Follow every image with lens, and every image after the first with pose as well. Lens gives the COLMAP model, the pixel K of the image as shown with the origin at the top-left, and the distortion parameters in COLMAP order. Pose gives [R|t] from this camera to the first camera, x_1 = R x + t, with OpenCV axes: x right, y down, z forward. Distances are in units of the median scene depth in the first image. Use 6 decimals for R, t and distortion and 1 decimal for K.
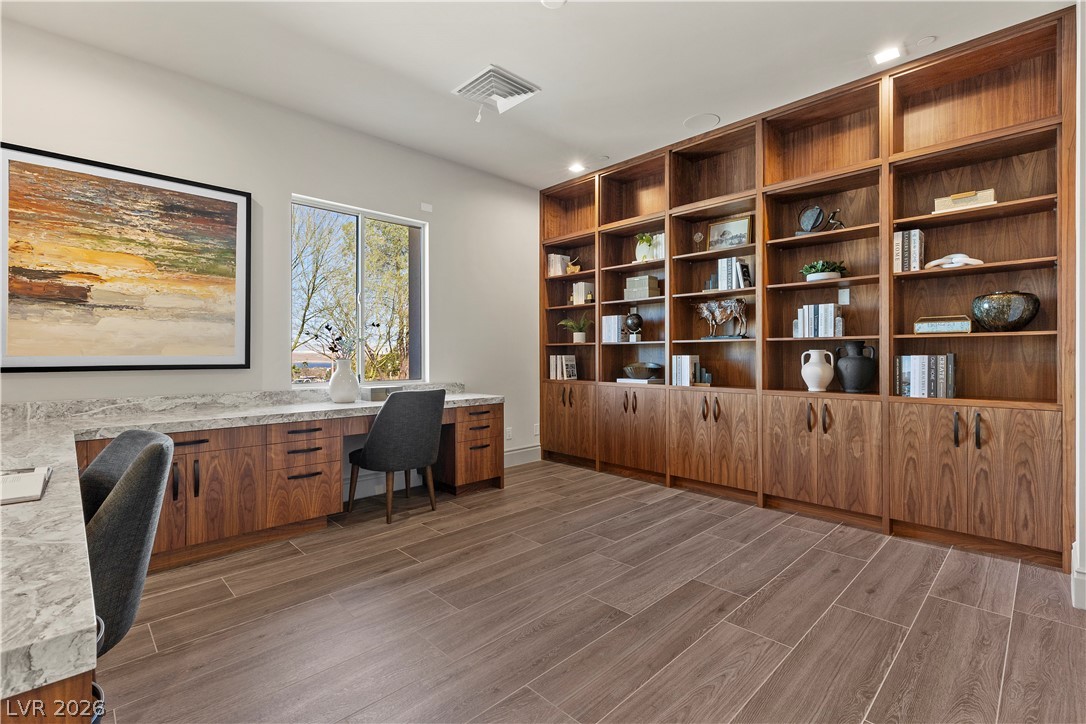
lens RADIAL K [[492.2, 0, 548.6], [0, 492.2, 356.3], [0, 0, 1]] dist [0.005452, -0.000804]
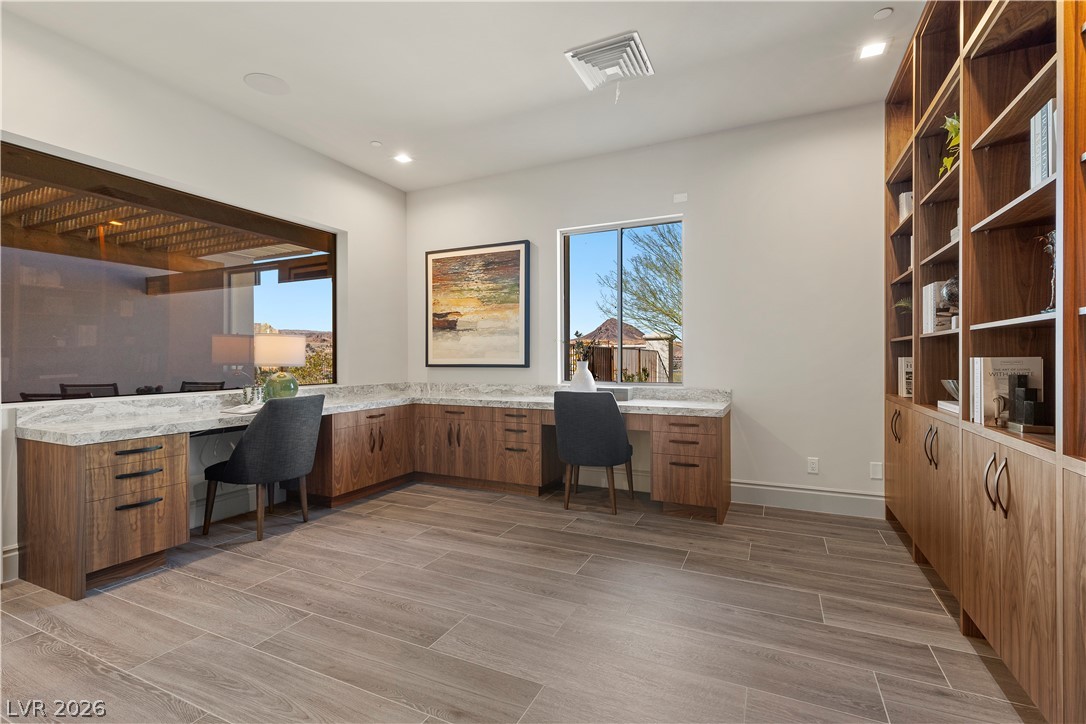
lens RADIAL K [[492.2, 0, 546.3], [0, 492.2, 361.3], [0, 0, 1]] dist [0.005452, -0.000804]
pose [[0.342005, 0.005721, -0.939681, 0.767702], [0.000504, 0.999980, 0.006272, -0.001480], [0.939698, -0.002619, 0.341996, 0.632747]]
